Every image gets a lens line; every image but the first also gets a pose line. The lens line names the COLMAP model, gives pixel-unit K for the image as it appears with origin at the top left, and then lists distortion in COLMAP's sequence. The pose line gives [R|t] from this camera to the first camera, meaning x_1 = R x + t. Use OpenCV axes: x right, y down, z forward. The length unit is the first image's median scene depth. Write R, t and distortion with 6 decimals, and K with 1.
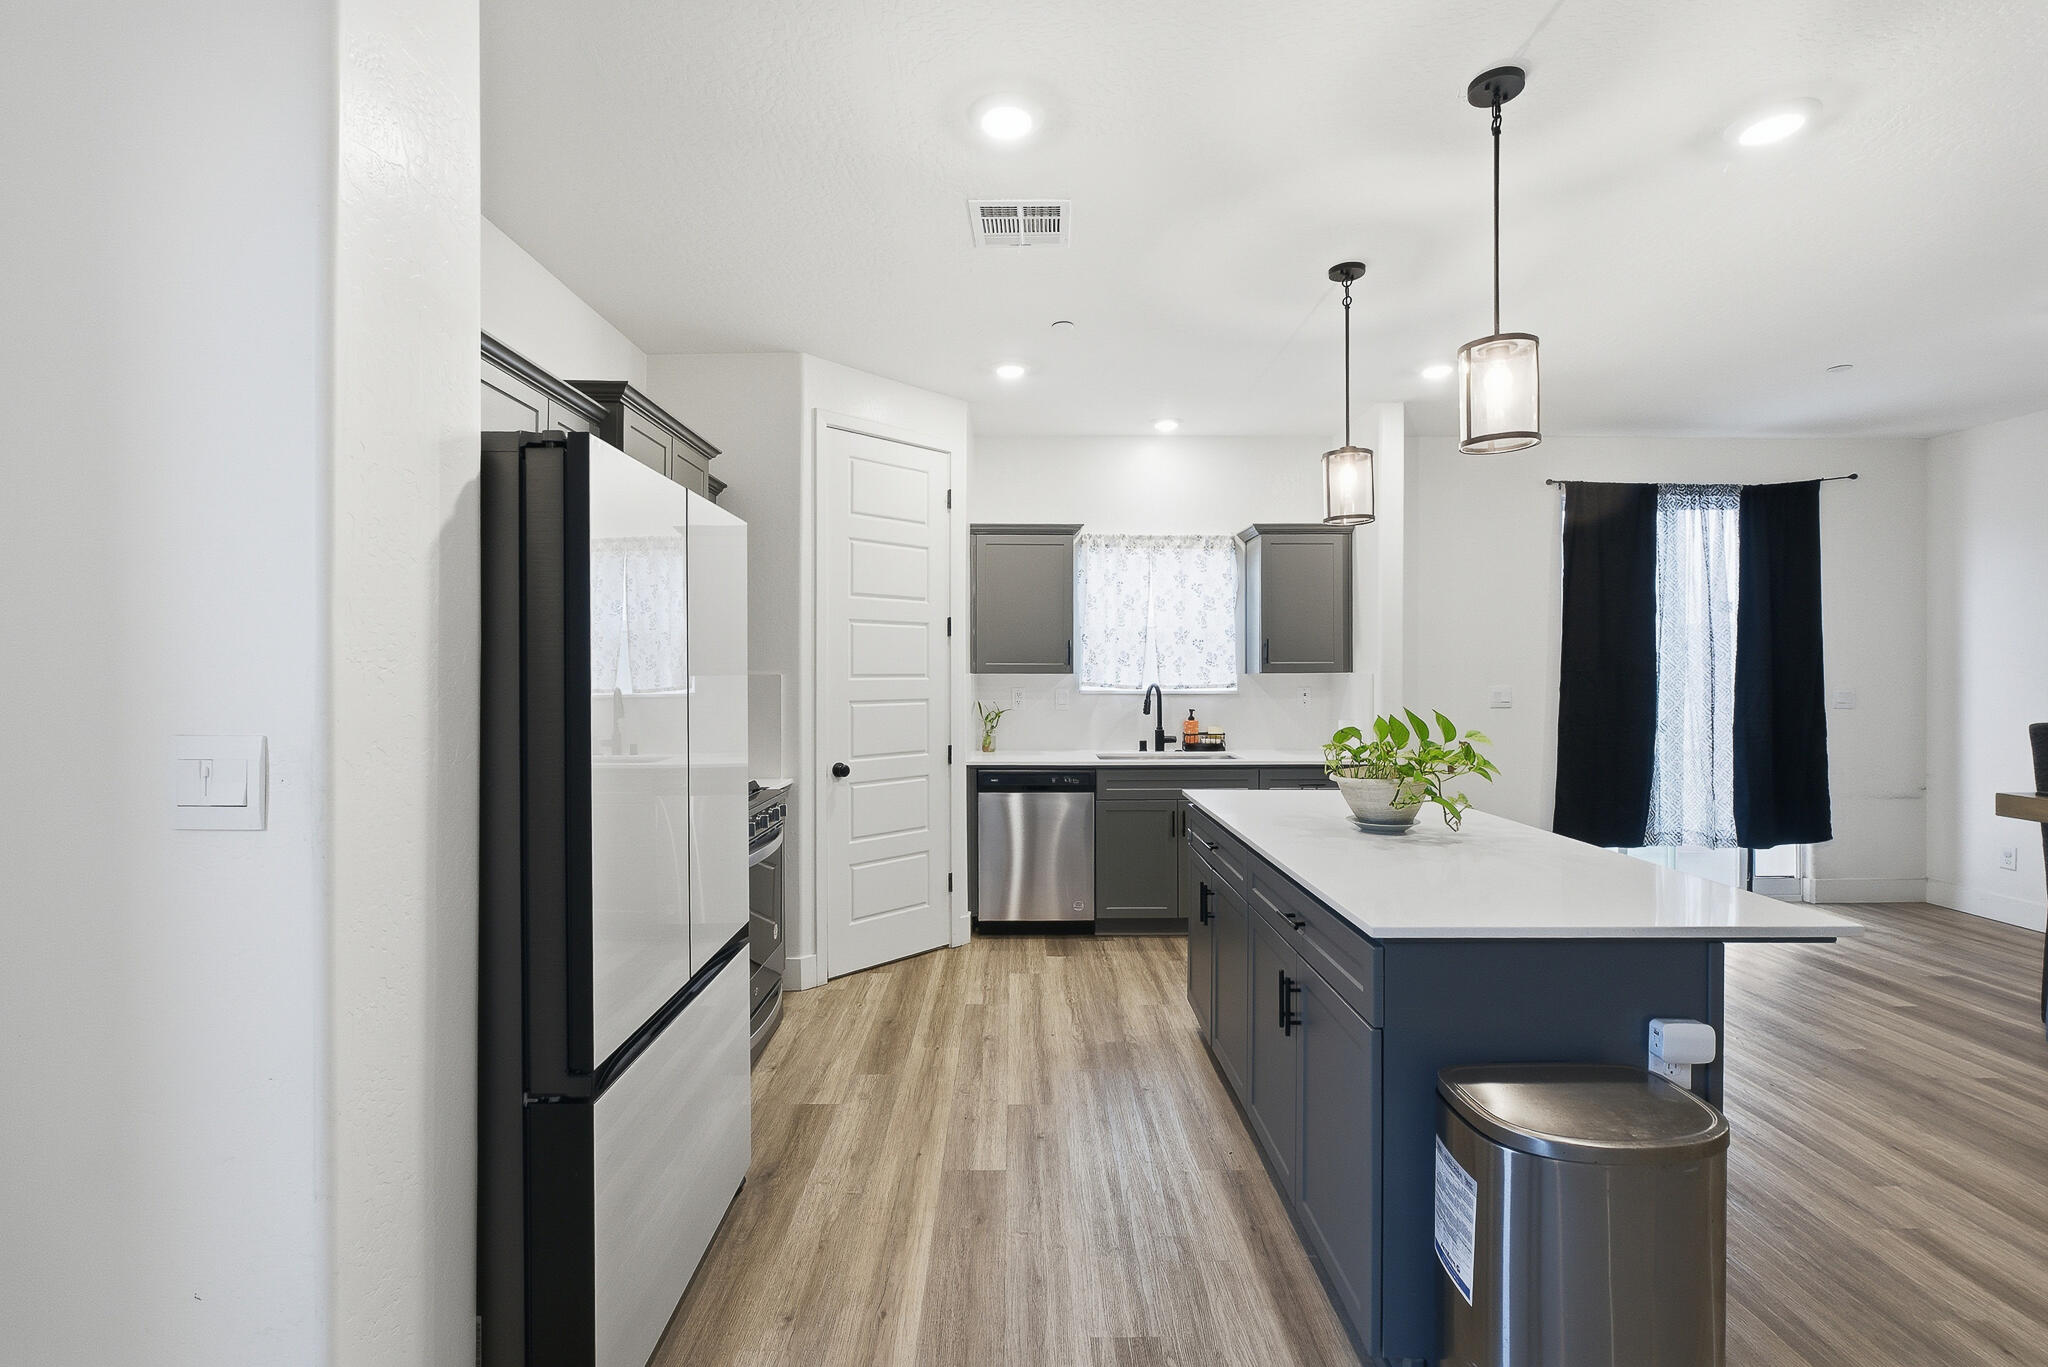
lens RADIAL K [[892.5, 0, 1023.1], [0, 892.5, 671.7], [0, 0, 1]] dist [-0.019908, 0.000282]
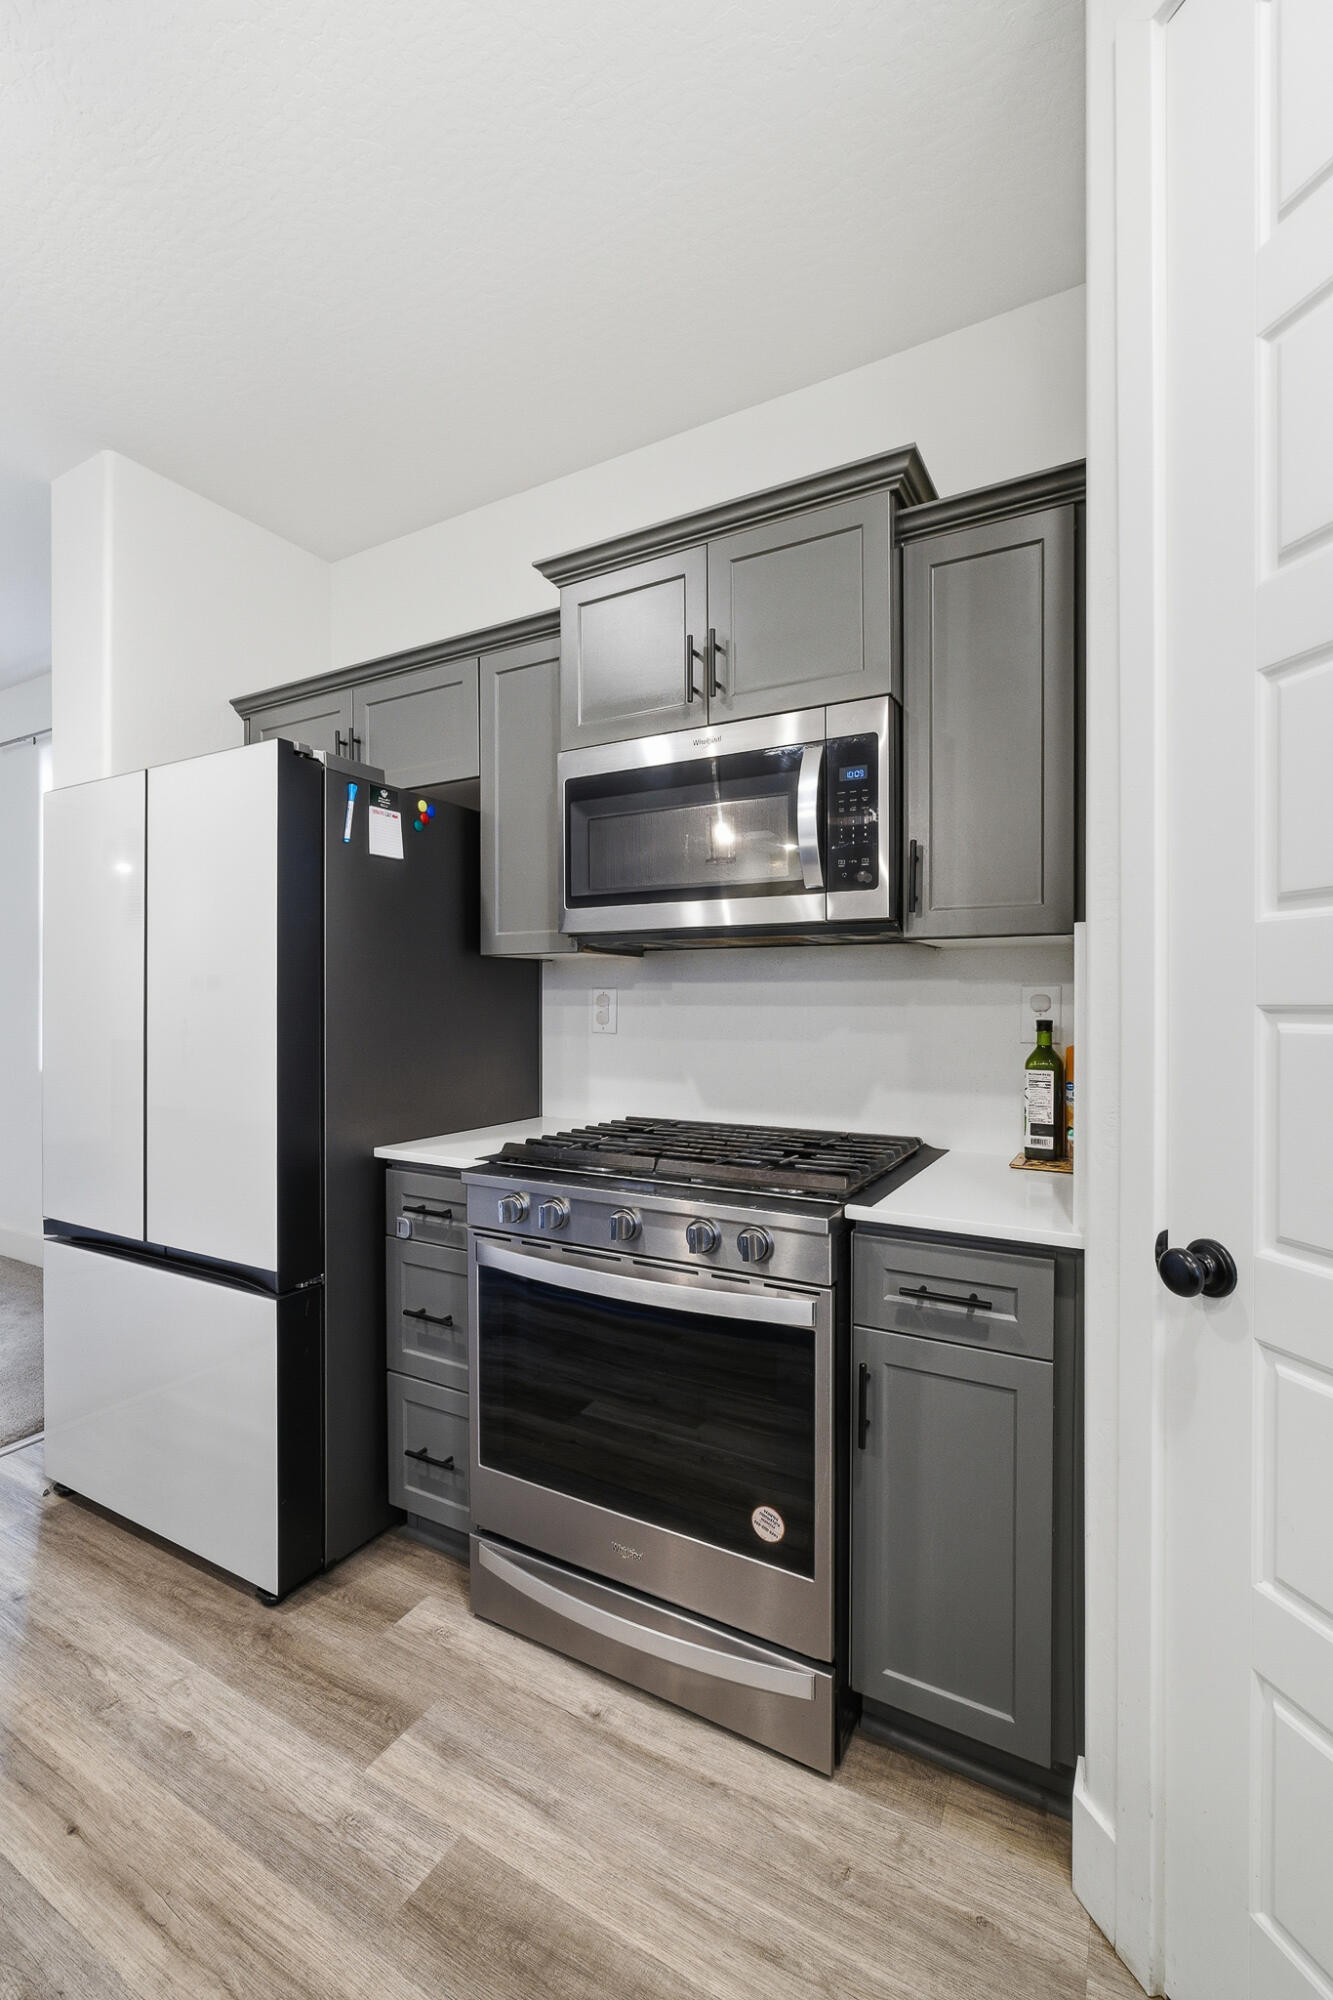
lens RADIAL K [[853.8, 0, 657.7], [0, 853.8, 1007.4], [0, 0, 1]] dist [-0.018390, 0.006131]
pose [[-0.500577, 0.001413, -0.865691, 0.077728], [0.000391, 0.999999, 0.001406, 0.029004], [0.865692, 0.000365, -0.500577, 0.849916]]
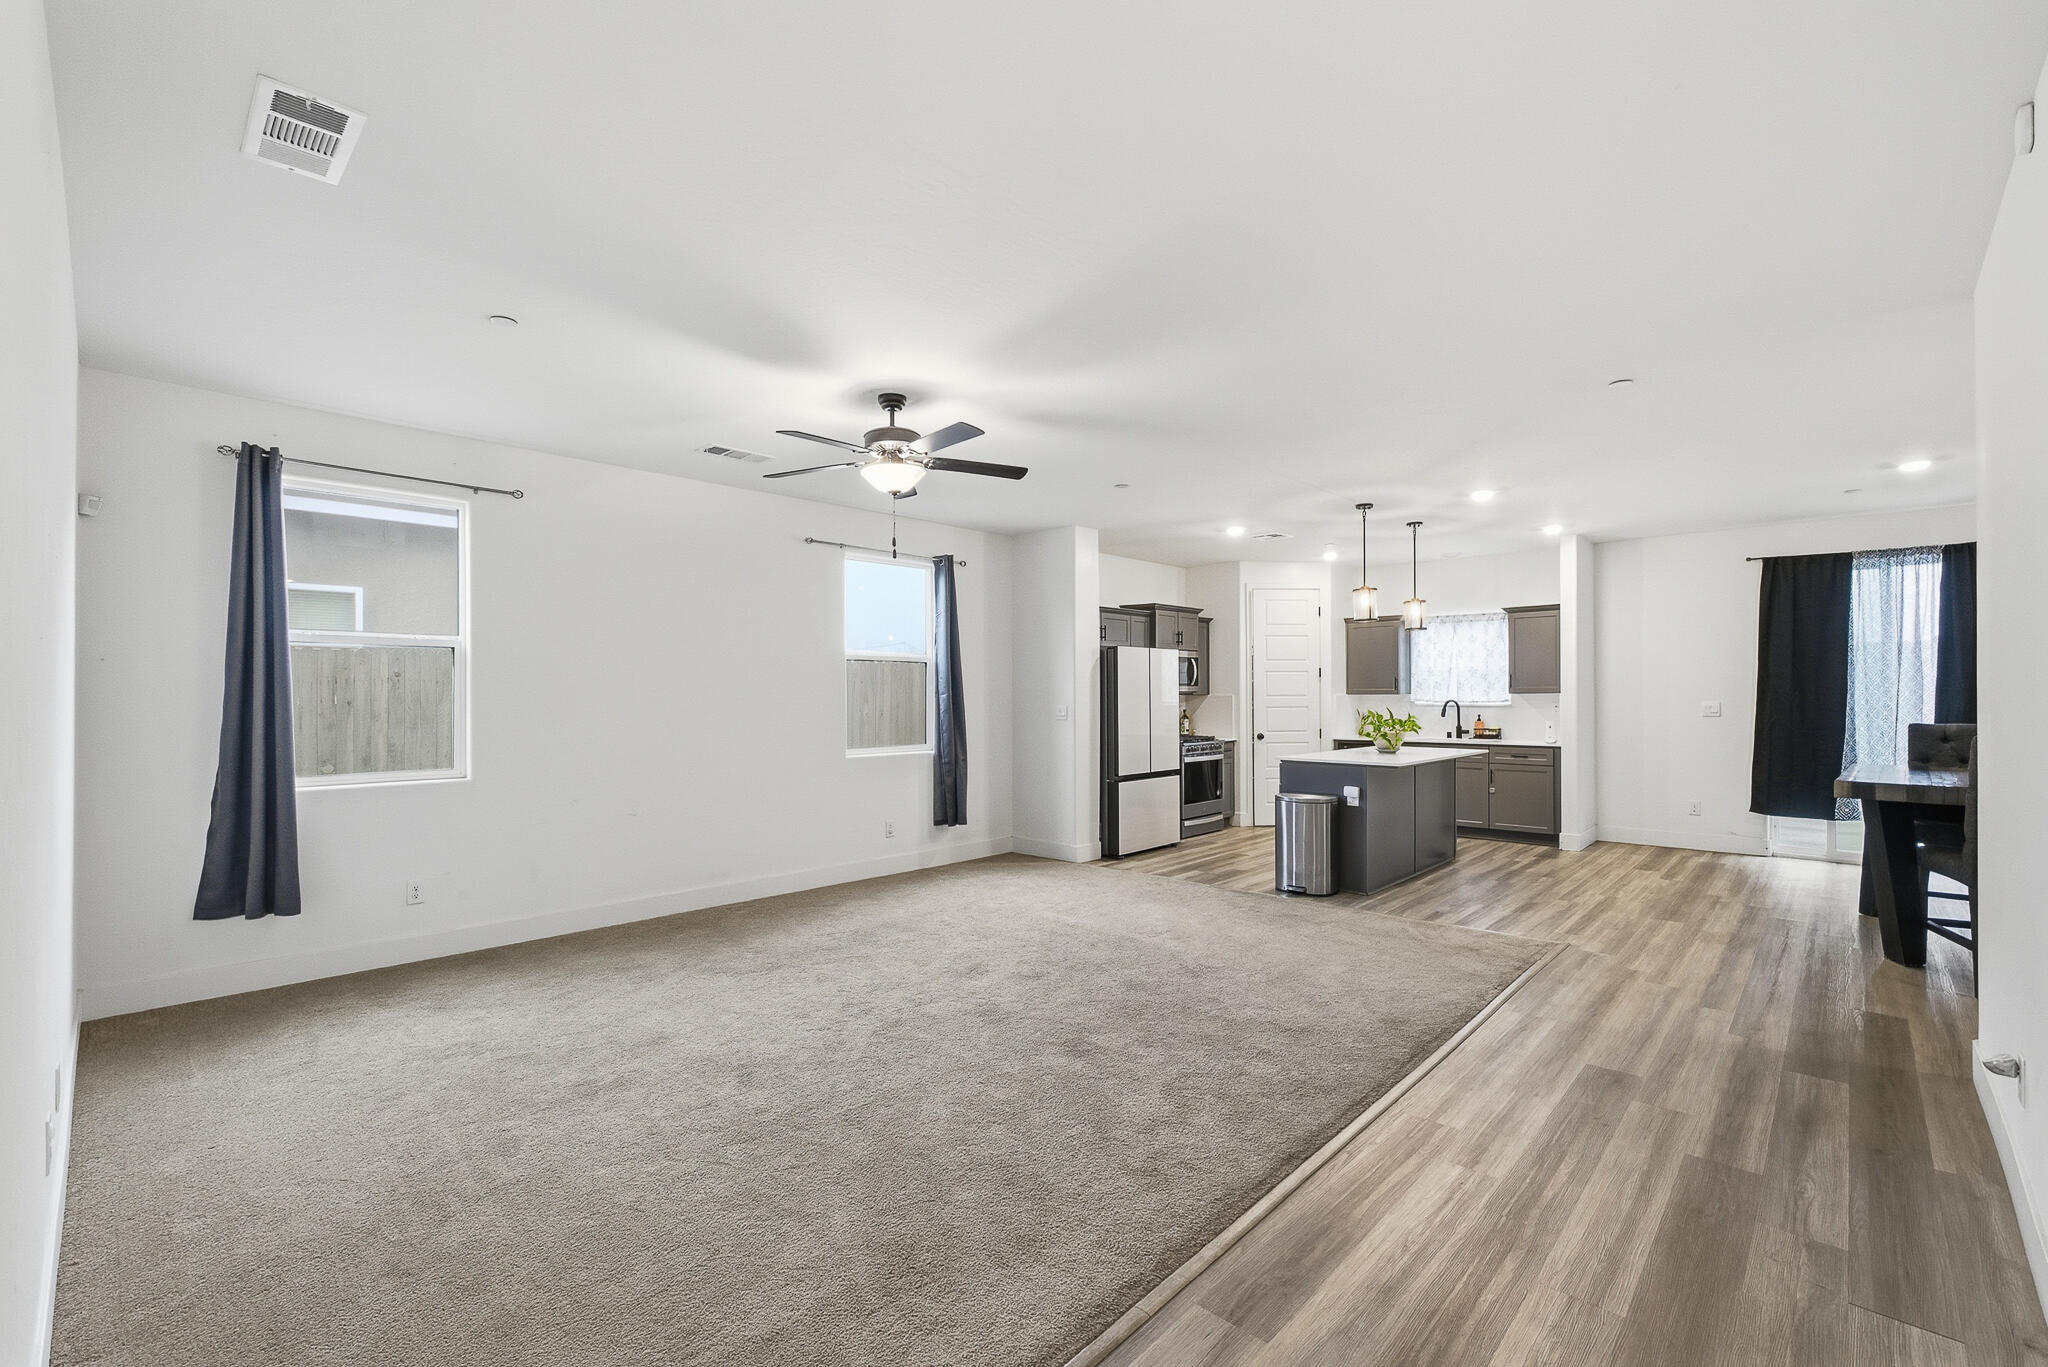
lens RADIAL K [[874.3, 0, 1025.1], [0, 874.3, 666.7], [0, 0, 1]] dist [-0.018390, 0.006131]
pose [[0.721683, -0.025137, -0.691767, 0.809895], [0.002351, 0.999424, -0.033863, 0.004730], [0.692220, 0.022812, 0.721326, -0.926769]]
